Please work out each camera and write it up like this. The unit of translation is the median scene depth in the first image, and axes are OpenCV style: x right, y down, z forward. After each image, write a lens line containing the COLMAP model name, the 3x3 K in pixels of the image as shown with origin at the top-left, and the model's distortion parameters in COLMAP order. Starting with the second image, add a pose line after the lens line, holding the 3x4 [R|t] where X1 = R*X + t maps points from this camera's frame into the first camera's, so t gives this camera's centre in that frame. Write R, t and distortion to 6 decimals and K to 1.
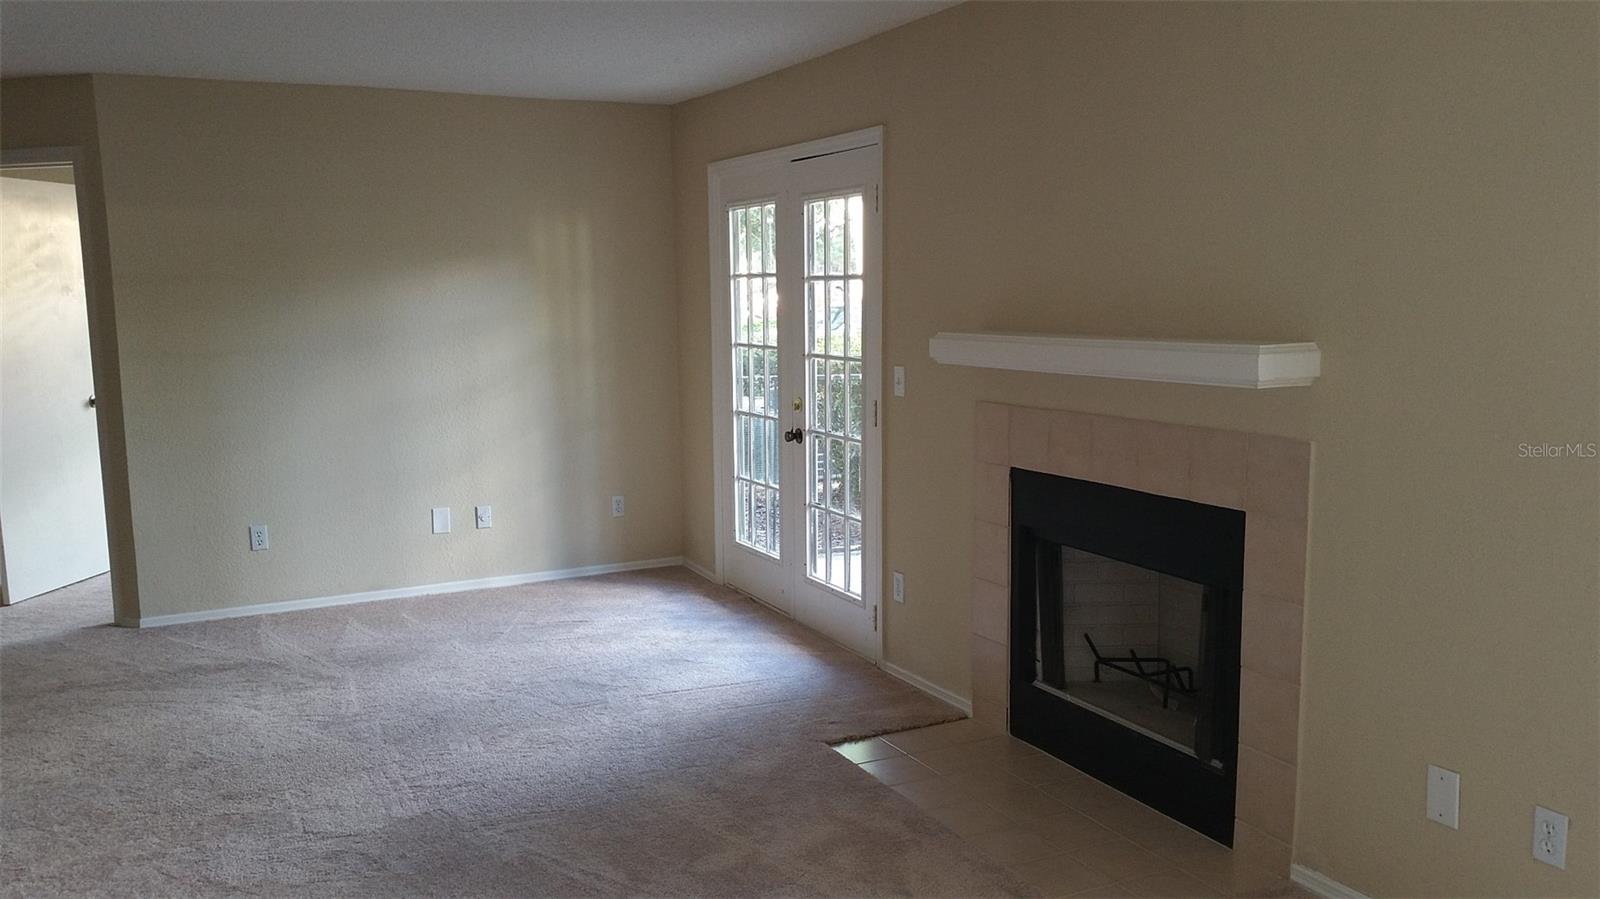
lens RADIAL K [[1246.5, 0, 800.0], [0, 1246.5, 449.5], [0, 0, 1]] dist [0.003248, -0.000901]
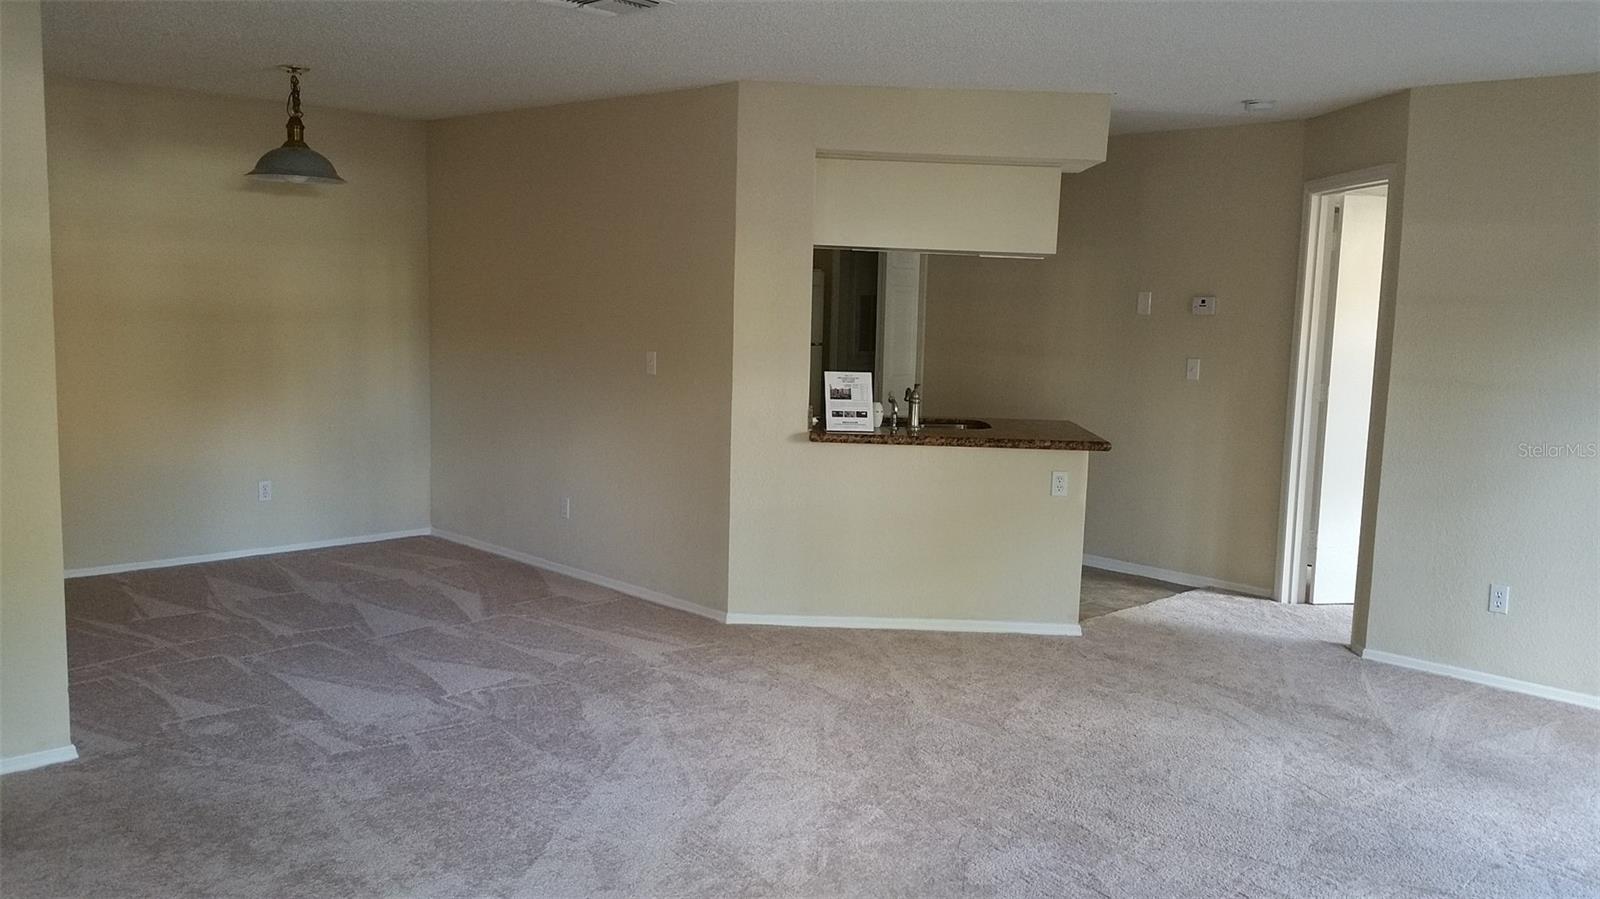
lens RADIAL K [[1279.6, 0, 809.5], [0, 1279.6, 487.3], [0, 0, 1]] dist [0.002290, -0.225797]
pose [[0.302990, 0.169189, -0.937855, 0.271227], [-0.159462, 0.979241, 0.125138, -0.045545], [0.939558, 0.111637, 0.323680, 0.314754]]
